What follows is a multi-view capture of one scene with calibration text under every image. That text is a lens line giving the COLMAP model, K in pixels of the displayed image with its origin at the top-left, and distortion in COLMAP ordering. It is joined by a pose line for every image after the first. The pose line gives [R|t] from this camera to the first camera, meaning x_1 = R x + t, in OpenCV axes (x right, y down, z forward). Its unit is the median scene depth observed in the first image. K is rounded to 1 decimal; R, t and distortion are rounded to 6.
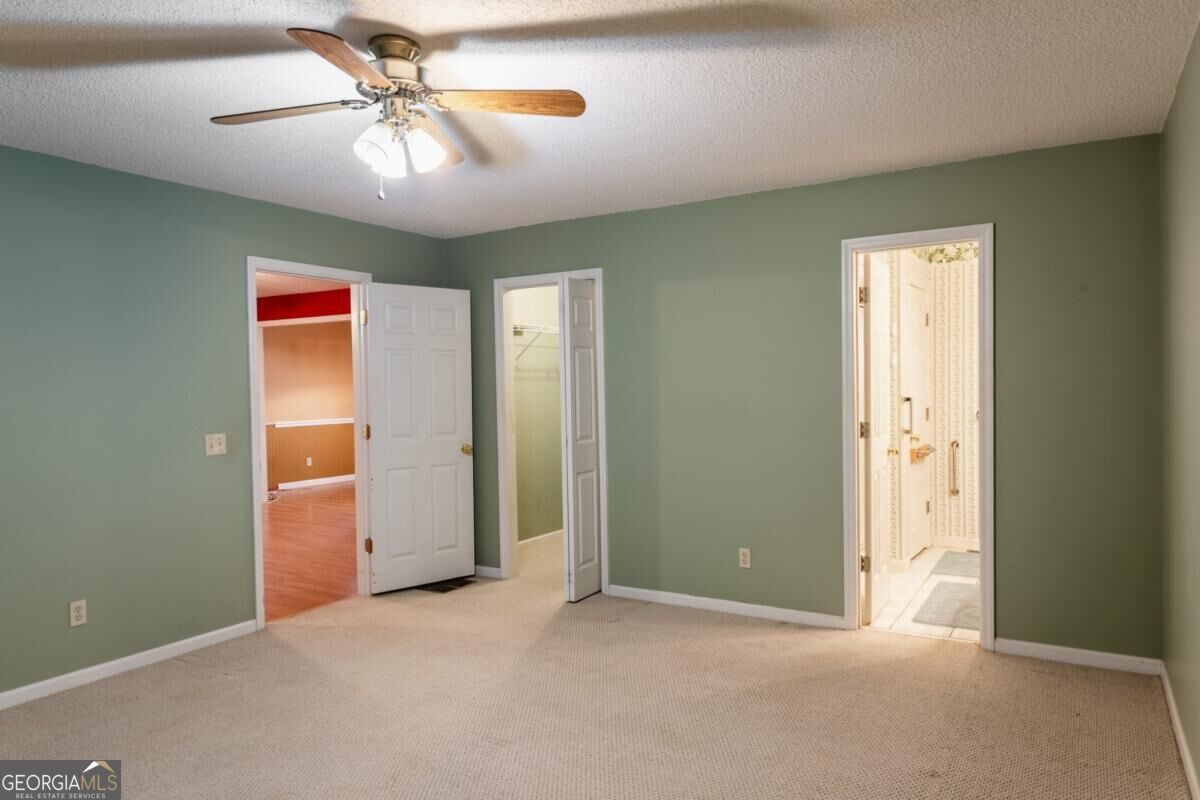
lens RADIAL K [[780.5, 0, 600.0], [0, 780.5, 400.0], [0, 0, 1]] dist [0.002137, 0.000305]
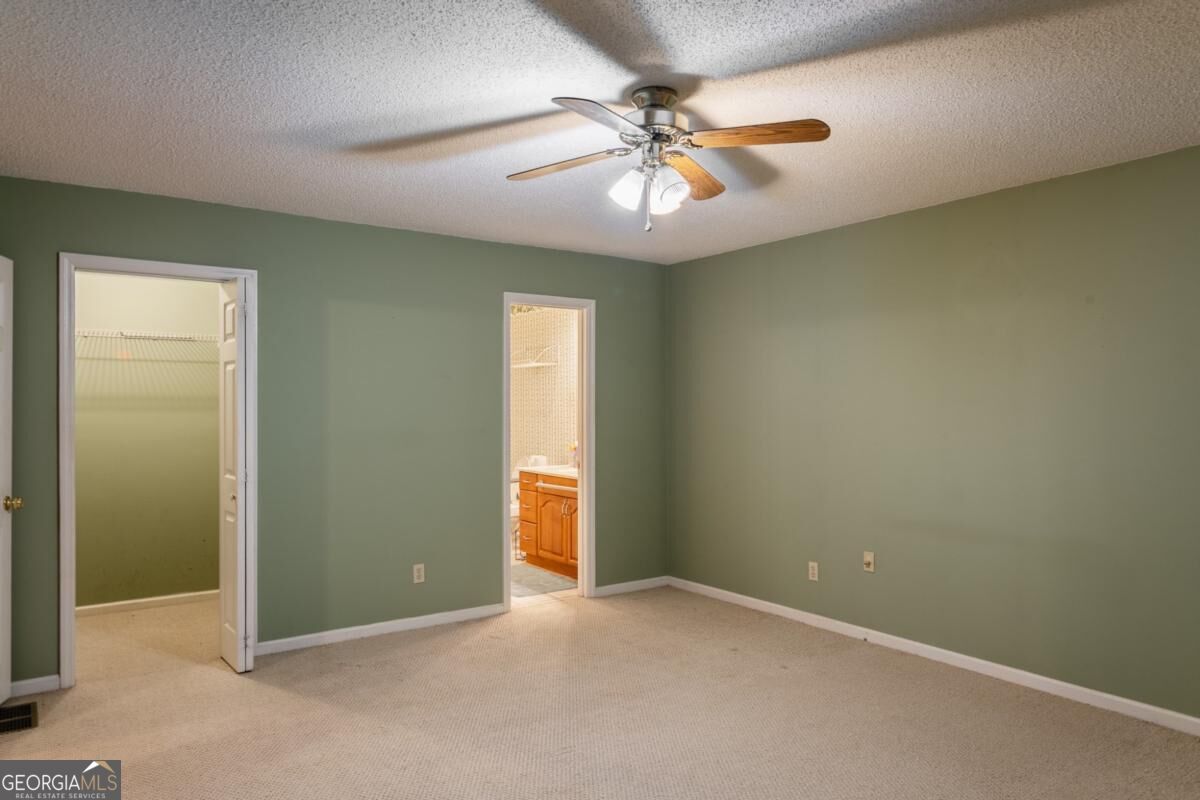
lens RADIAL K [[797.7, 0, 606.3], [0, 797.7, 406.3], [0, 0, 1]] dist [0.000070, -0.001378]
pose [[0.392020, 0.014532, 0.919842, -0.737935], [0.011968, 0.999710, -0.020894, 0.002724], [-0.919879, 0.019200, 0.391733, 0.355226]]
